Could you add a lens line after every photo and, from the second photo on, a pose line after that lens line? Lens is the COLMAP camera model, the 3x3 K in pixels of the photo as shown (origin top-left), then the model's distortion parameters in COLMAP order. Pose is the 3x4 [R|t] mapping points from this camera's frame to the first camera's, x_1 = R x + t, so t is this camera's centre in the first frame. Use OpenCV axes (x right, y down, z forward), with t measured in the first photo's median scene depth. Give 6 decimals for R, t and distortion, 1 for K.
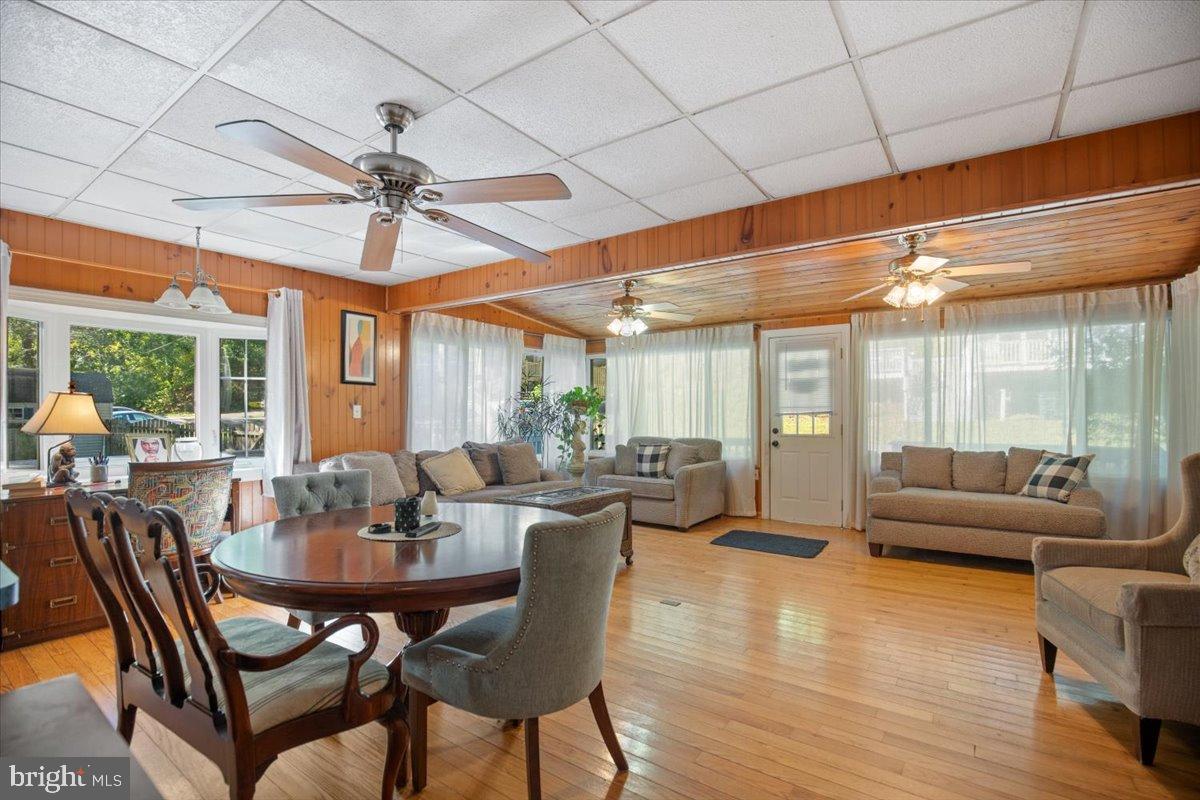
lens RADIAL K [[550.0, 0, 599.0], [0, 550.0, 407.8], [0, 0, 1]] dist [-0.028145, 0.002629]
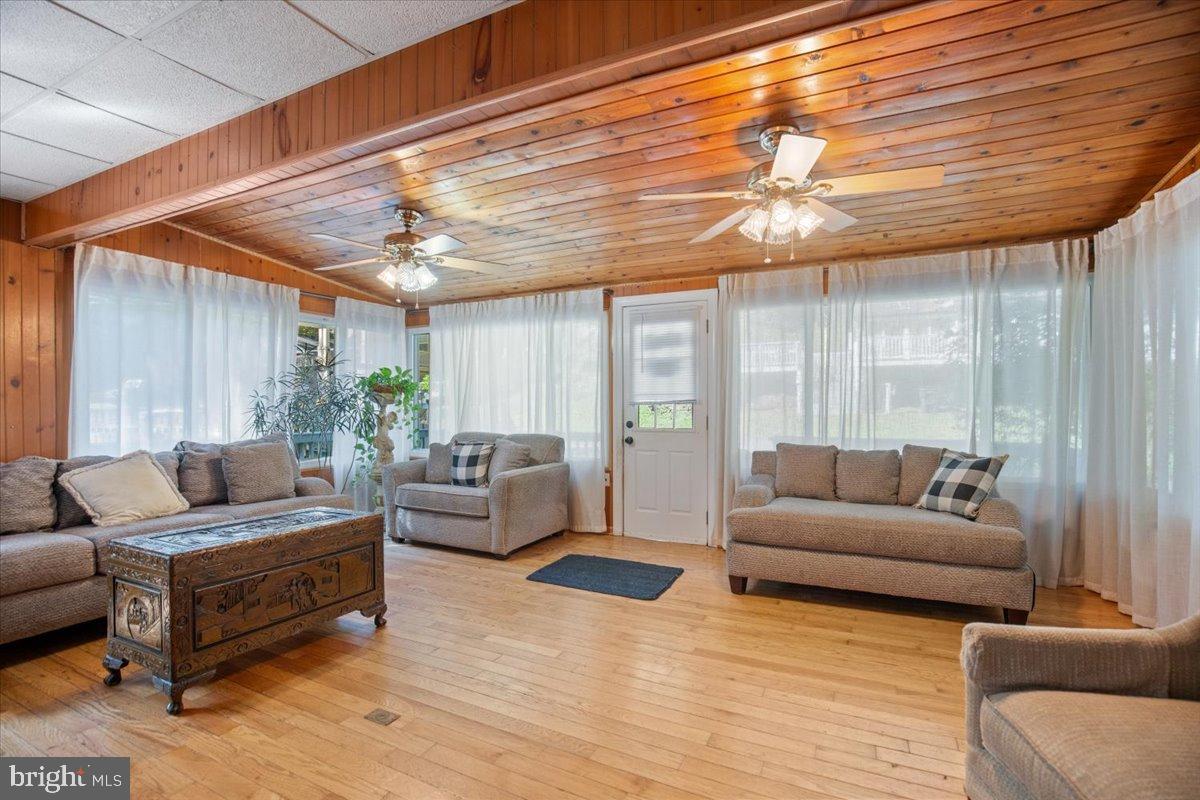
lens RADIAL K [[550.0, 0, 597.8], [0, 550.0, 406.7], [0, 0, 1]] dist [-0.028145, 0.002629]
pose [[0.988001, 0.001767, 0.154440, 0.182957], [-0.003305, 0.999947, 0.009706, 0.010767], [-0.154415, -0.010100, 0.987954, 0.266311]]
